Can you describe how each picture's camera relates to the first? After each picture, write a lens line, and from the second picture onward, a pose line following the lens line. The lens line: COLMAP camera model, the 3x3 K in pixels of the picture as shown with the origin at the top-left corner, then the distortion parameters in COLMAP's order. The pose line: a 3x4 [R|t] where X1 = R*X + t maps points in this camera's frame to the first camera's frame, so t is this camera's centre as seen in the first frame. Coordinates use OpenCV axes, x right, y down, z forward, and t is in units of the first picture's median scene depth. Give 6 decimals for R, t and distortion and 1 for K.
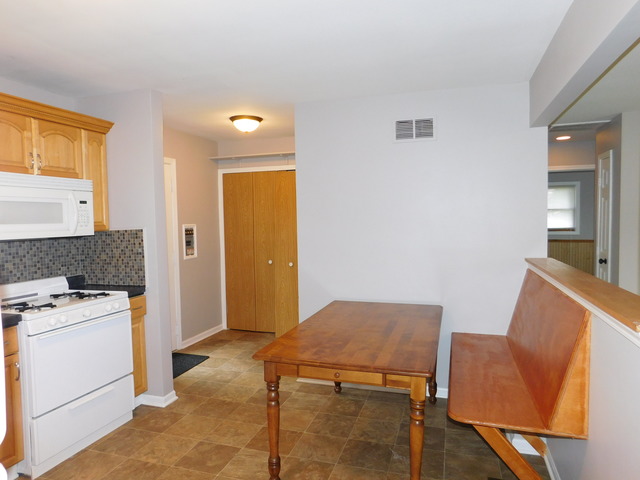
lens RADIAL K [[427.6, 0, 322.3], [0, 427.6, 241.6], [0, 0, 1]] dist [-0.067620, 0.056009]
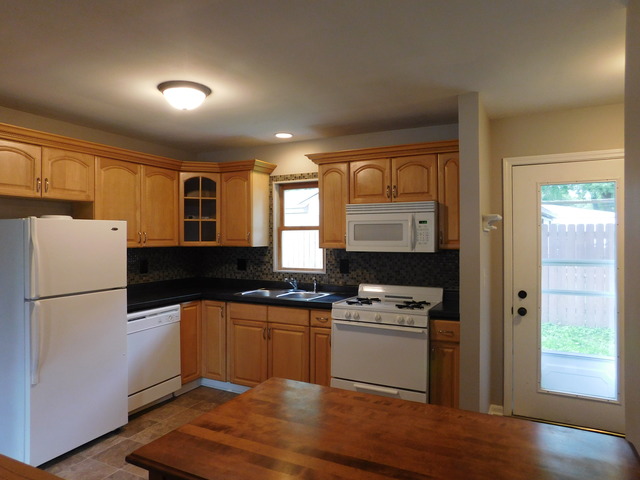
lens RADIAL K [[427.6, 0, 321.0], [0, 427.6, 238.7], [0, 0, 1]] dist [-0.067620, 0.056009]
pose [[-0.166020, 0.016476, -0.985985, 0.580060], [-0.047454, 0.998569, 0.024677, -0.067786], [0.984980, 0.050886, -0.165000, 0.980224]]
